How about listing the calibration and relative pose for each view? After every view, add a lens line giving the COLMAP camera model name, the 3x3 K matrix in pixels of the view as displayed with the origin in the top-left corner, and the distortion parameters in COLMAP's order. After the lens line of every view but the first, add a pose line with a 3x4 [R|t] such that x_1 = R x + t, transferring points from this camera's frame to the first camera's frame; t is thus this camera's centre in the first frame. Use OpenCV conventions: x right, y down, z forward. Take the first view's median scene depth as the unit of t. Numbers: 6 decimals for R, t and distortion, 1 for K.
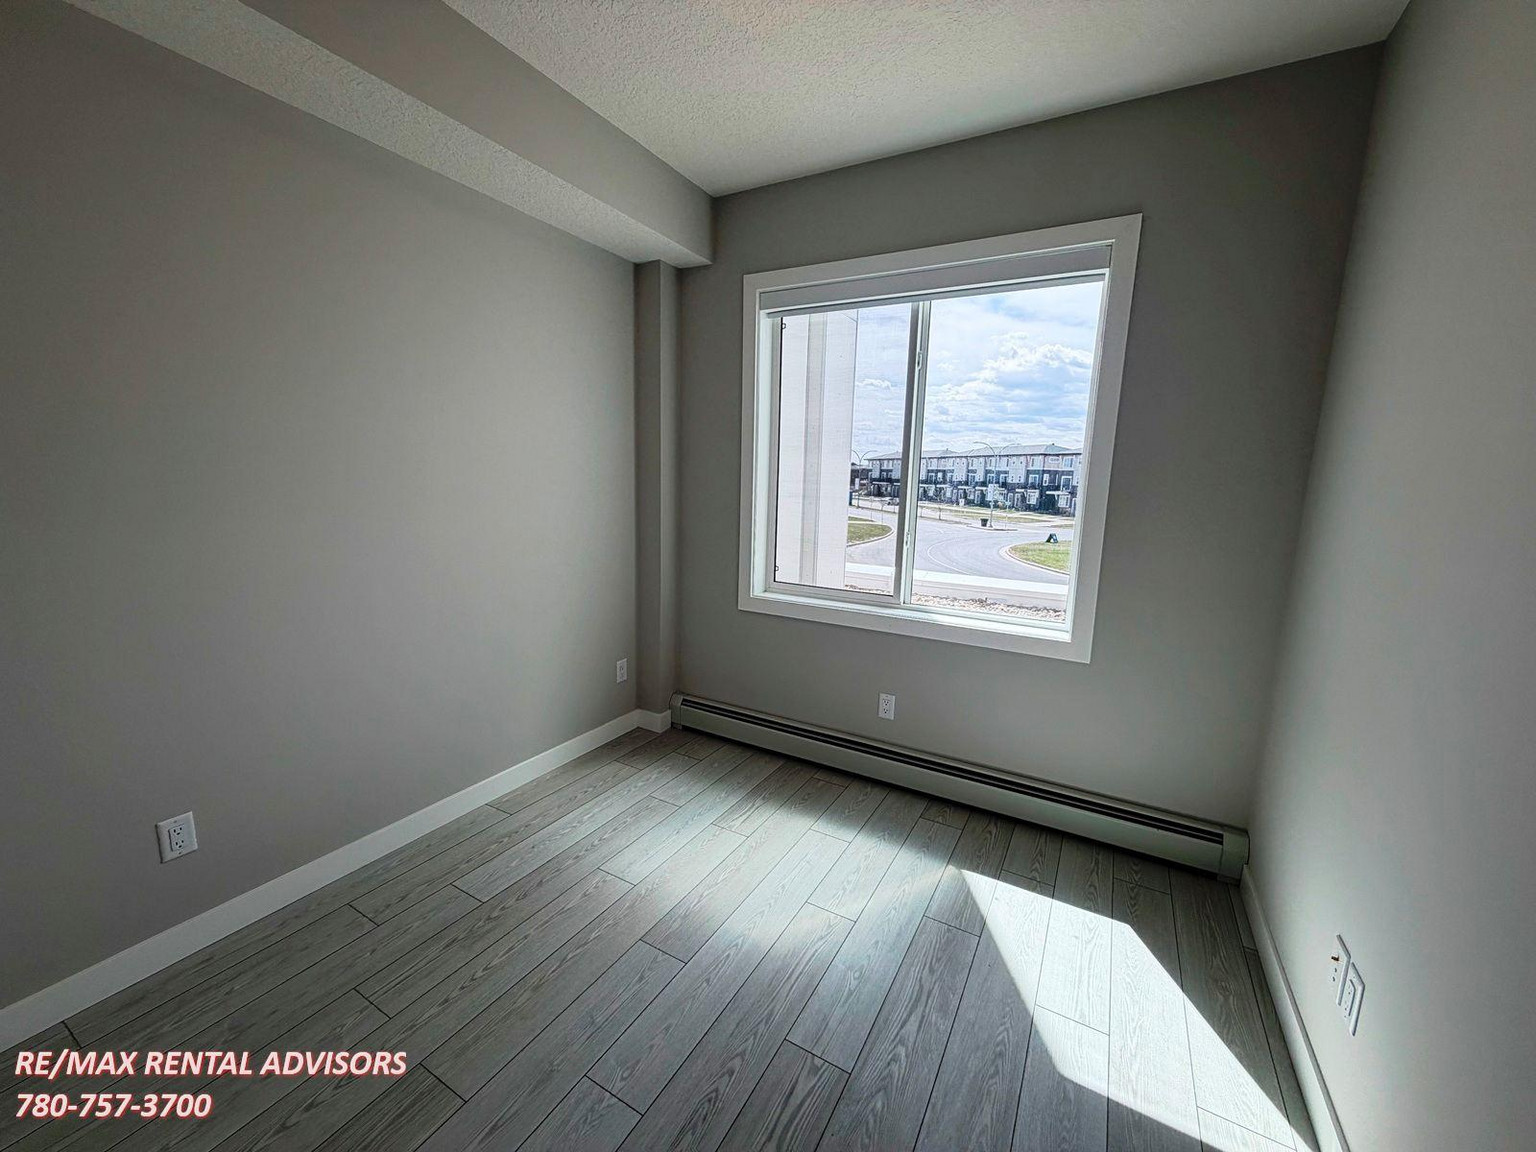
lens RADIAL K [[610.5, 0, 763.7], [0, 610.5, 577.9], [0, 0, 1]] dist [-0.000251, 0.000191]
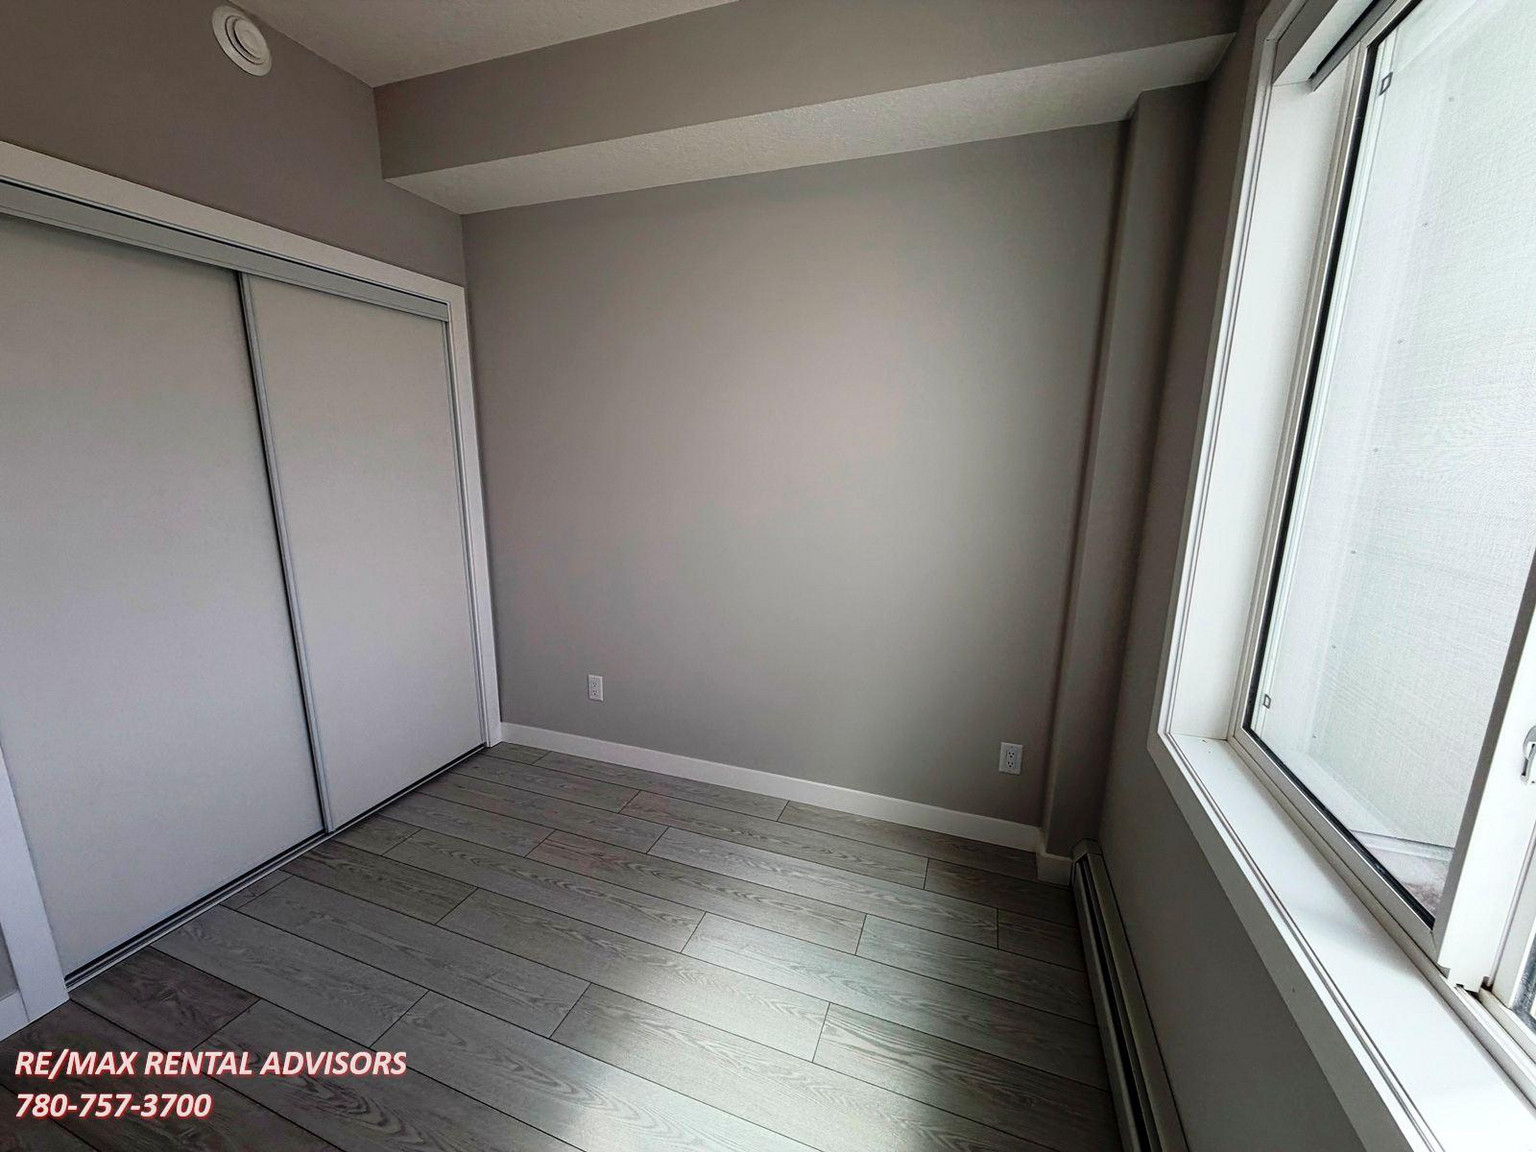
lens RADIAL K [[610.5, 0, 763.7], [0, 610.5, 577.9], [0, 0, 1]] dist [-0.000251, 0.000191]
pose [[0.175022, 0.178499, -0.968249, 0.515342], [-0.175891, 0.973277, 0.147632, -0.146392], [0.968726, 0.144467, 0.201741, 0.817139]]
